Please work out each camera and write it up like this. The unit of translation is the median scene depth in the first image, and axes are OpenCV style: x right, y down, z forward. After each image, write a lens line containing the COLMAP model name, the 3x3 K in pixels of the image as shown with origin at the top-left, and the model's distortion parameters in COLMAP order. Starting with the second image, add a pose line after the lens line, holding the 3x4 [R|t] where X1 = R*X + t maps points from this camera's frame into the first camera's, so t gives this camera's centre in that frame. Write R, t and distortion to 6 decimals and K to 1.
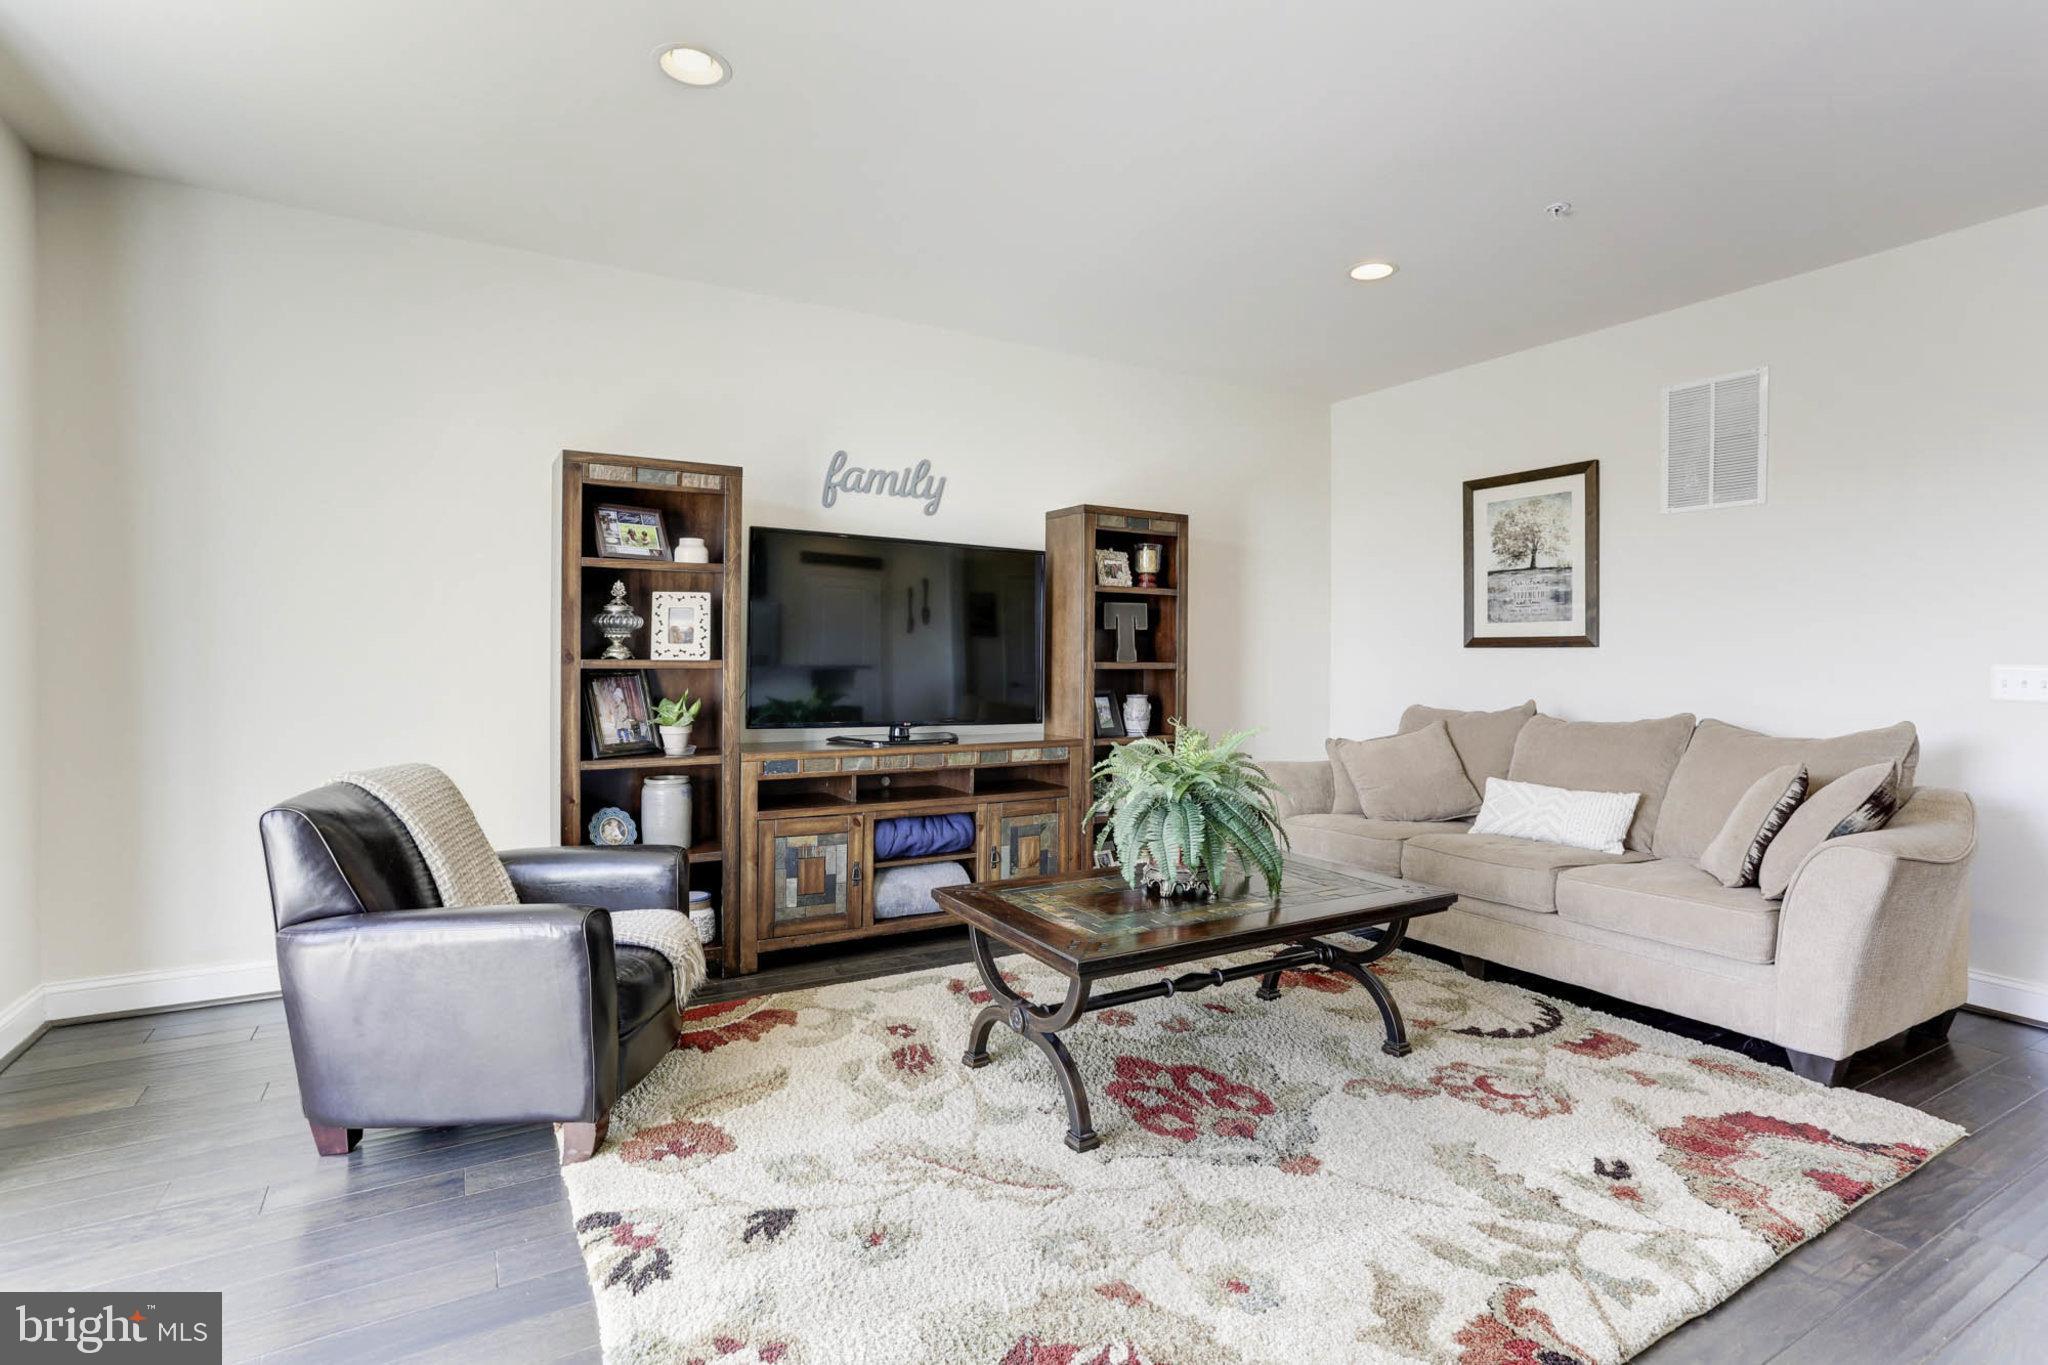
lens RADIAL K [[1002.9, 0, 1027.0], [0, 1002.9, 650.3], [0, 0, 1]] dist [-0.047330, 0.029292]
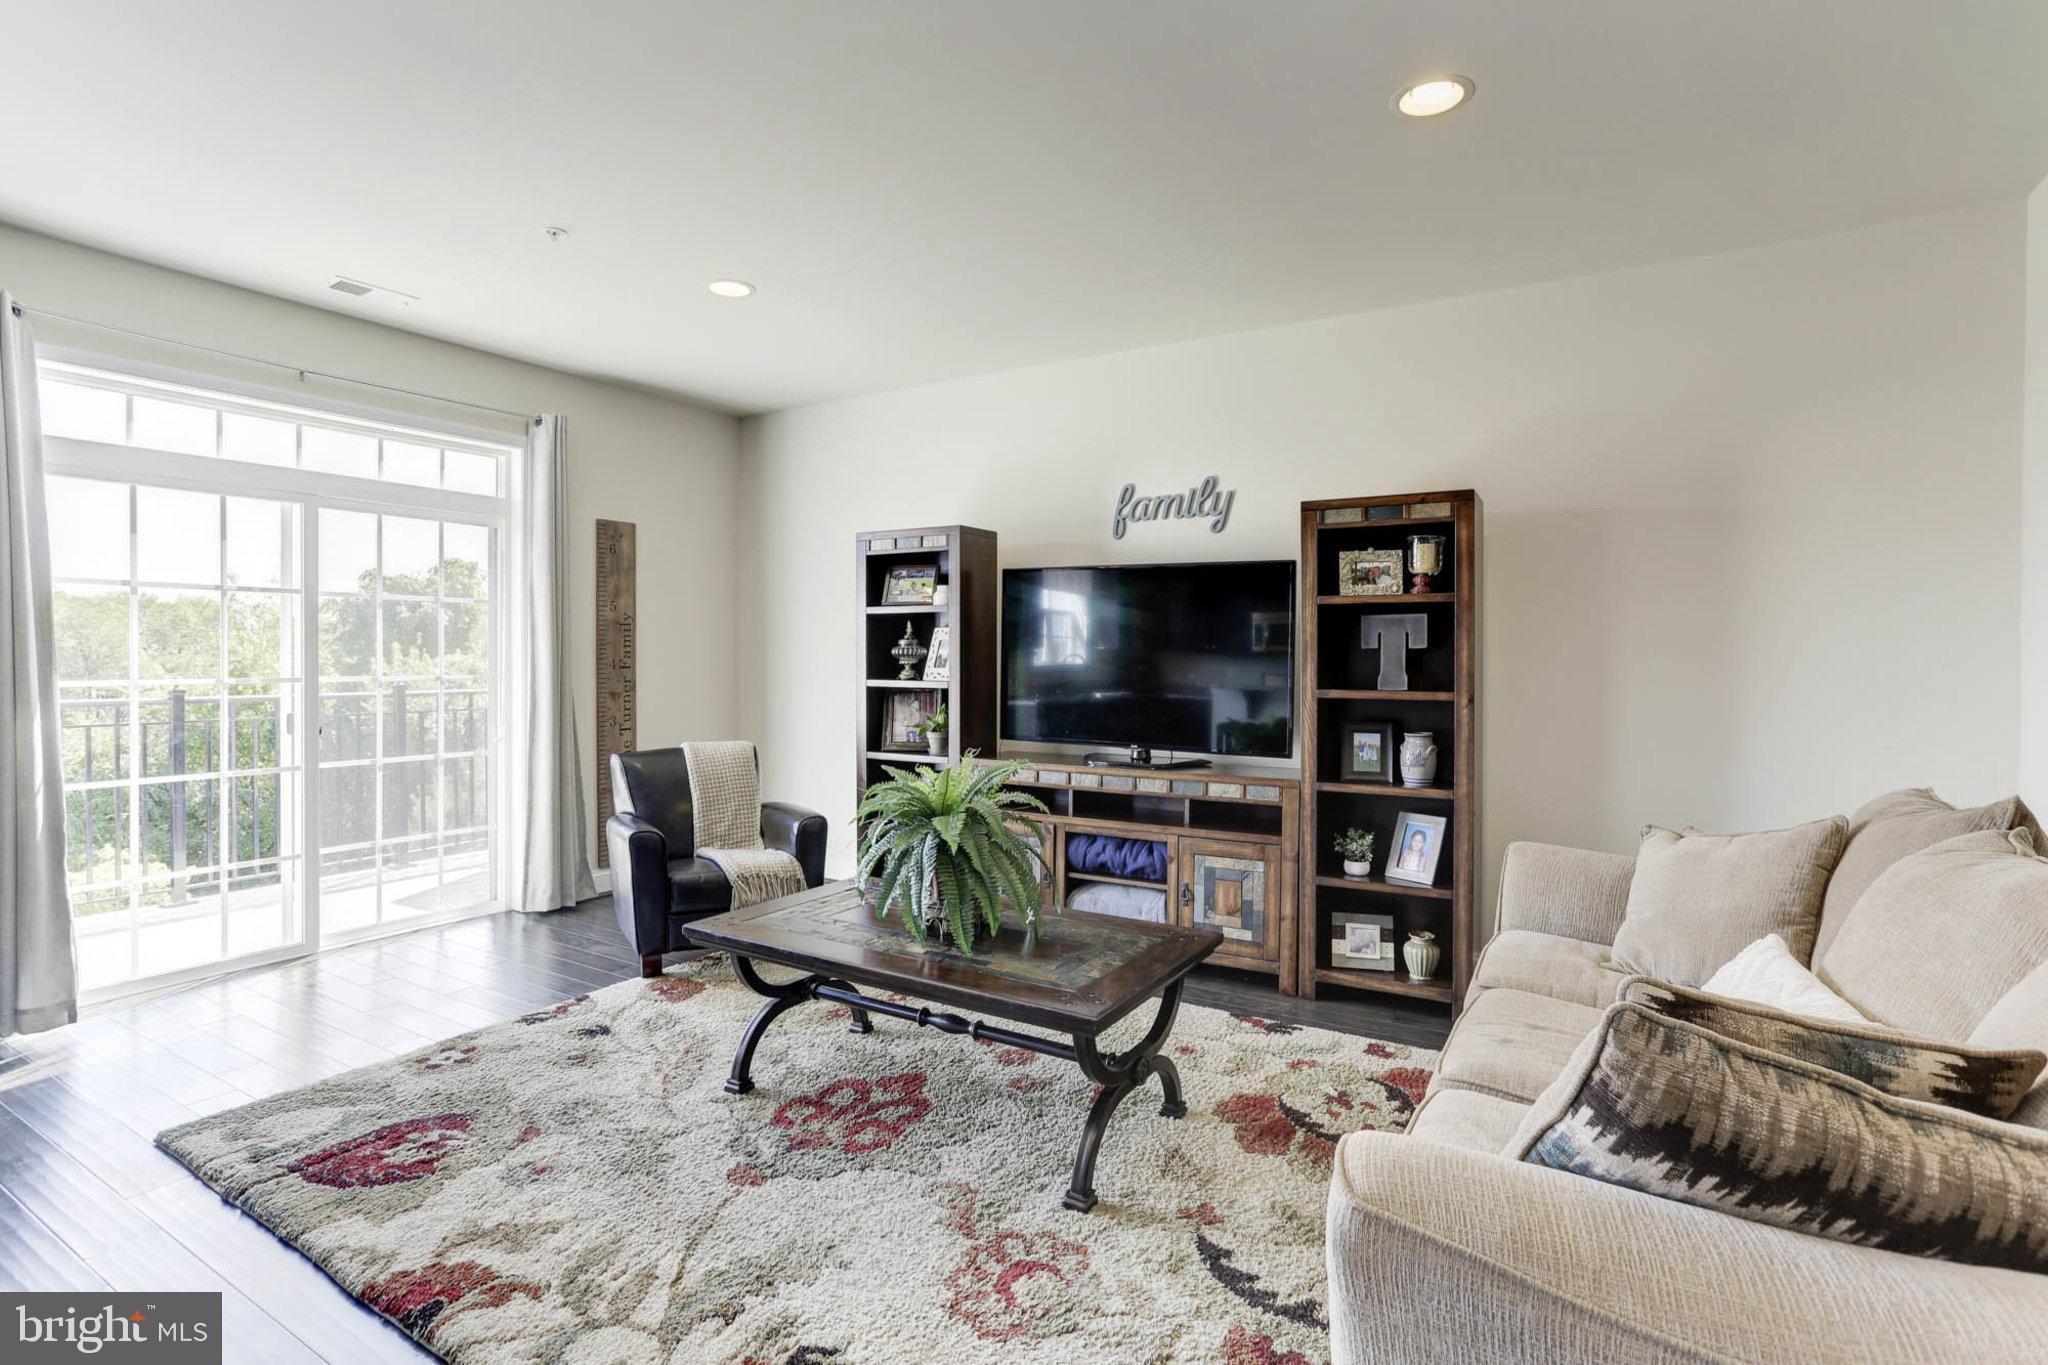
lens RADIAL K [[1002.9, 0, 1004.8], [0, 1002.9, 649.9], [0, 0, 1]] dist [-0.047330, 0.029292]
pose [[0.453654, -0.013113, -0.891081, 0.867016], [0.002703, 0.999907, -0.013339, -0.013272], [0.891174, 0.003643, 0.453648, 0.497578]]
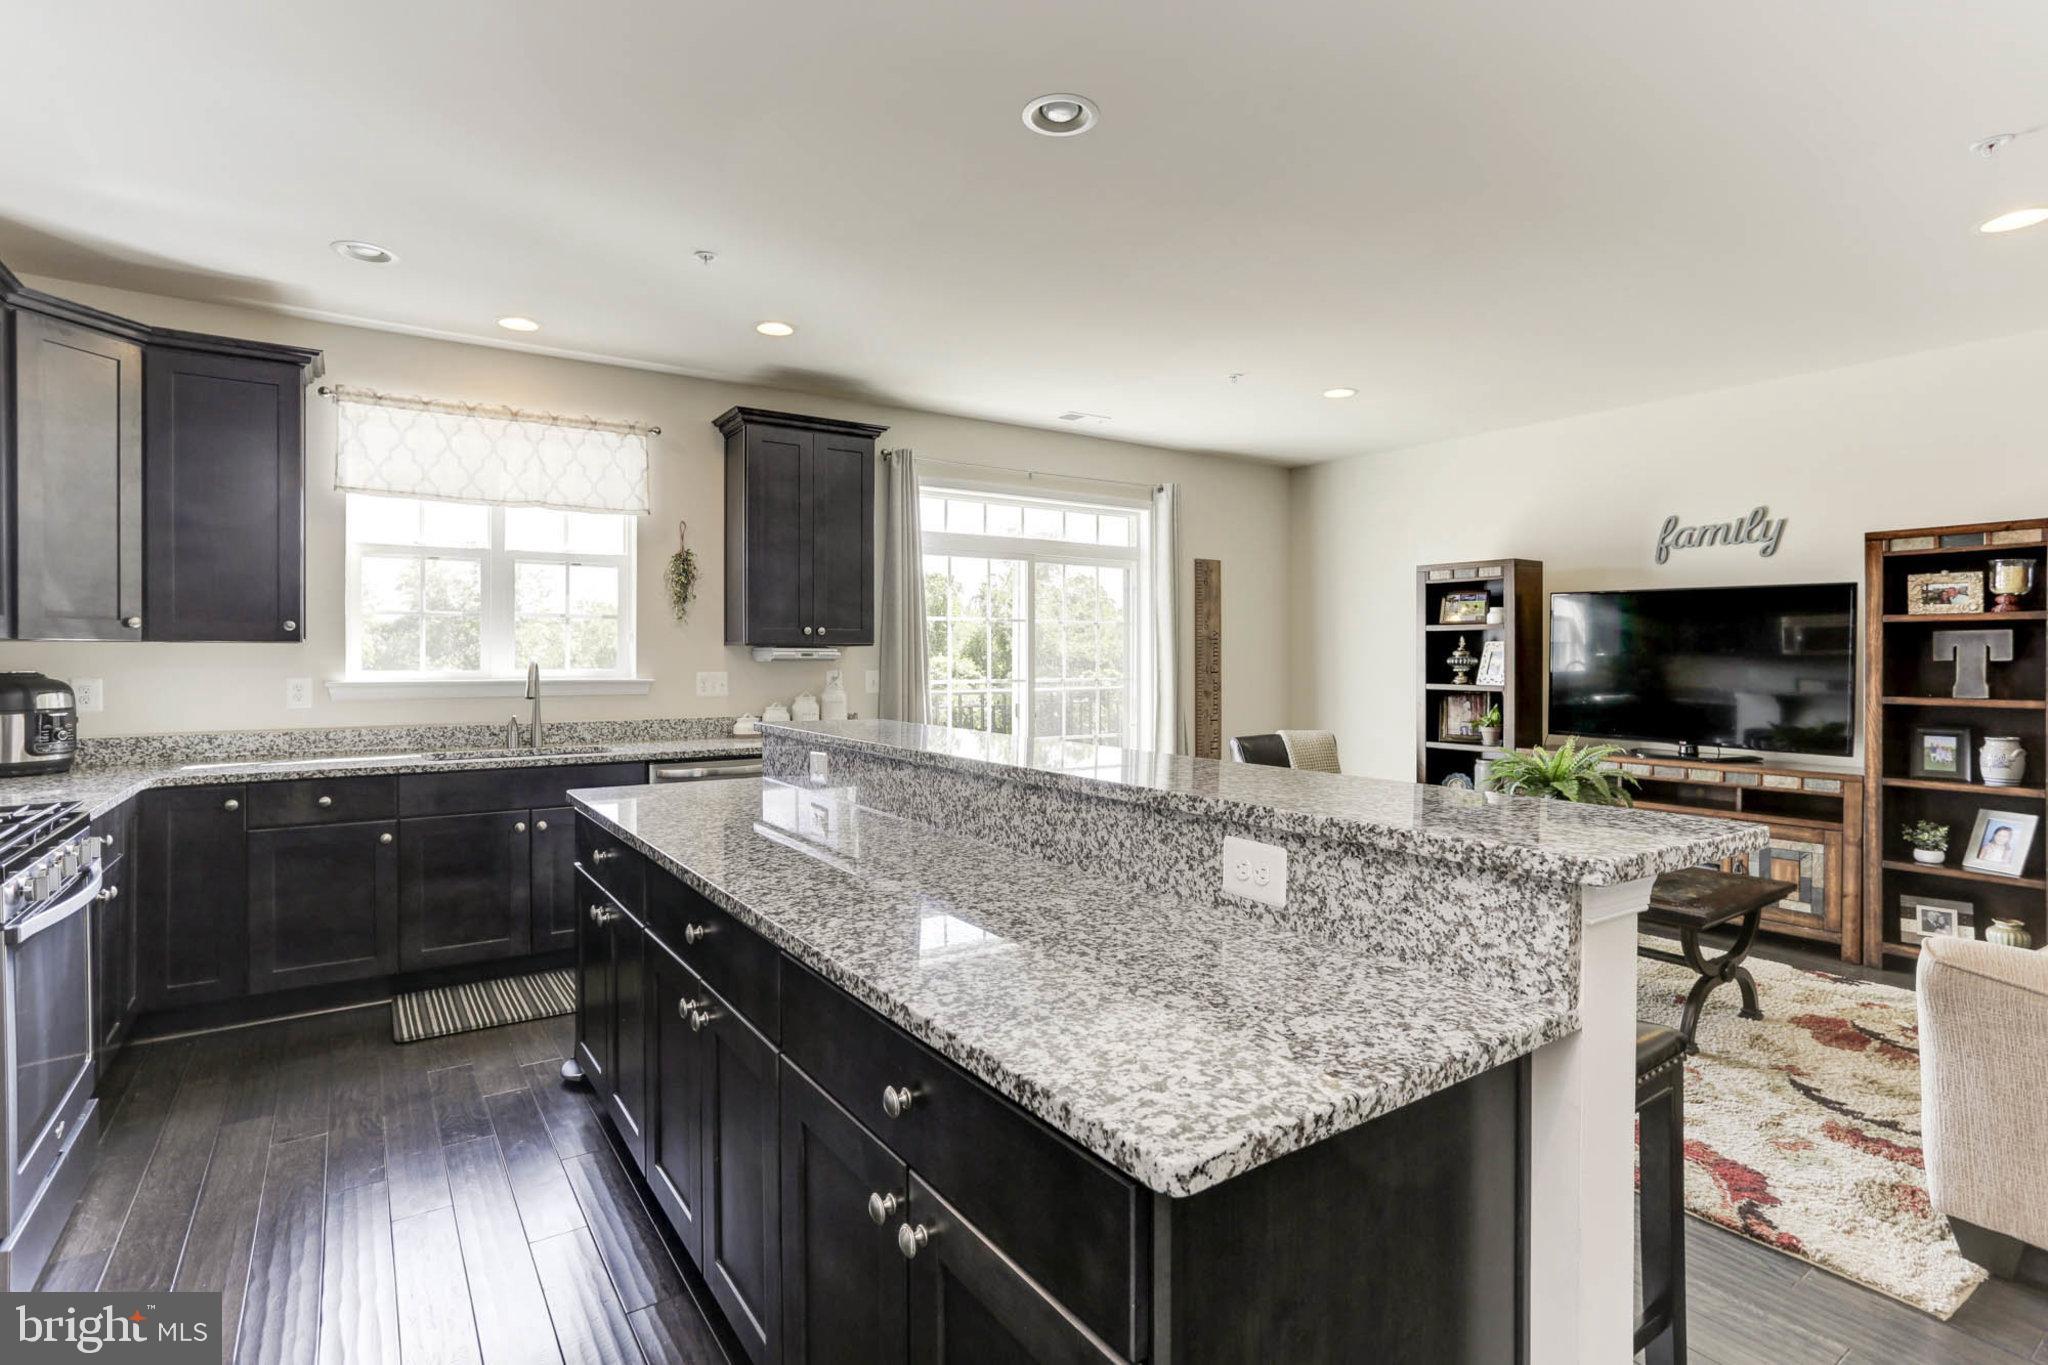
lens RADIAL K [[1002.9, 0, 1006.8], [0, 1002.9, 656.0], [0, 0, 1]] dist [-0.047330, 0.029292]
pose [[0.061699, -0.008159, -0.998061, 1.195298], [0.000956, 0.999967, -0.008116, -0.025037], [0.998094, -0.000453, 0.061704, 0.143144]]
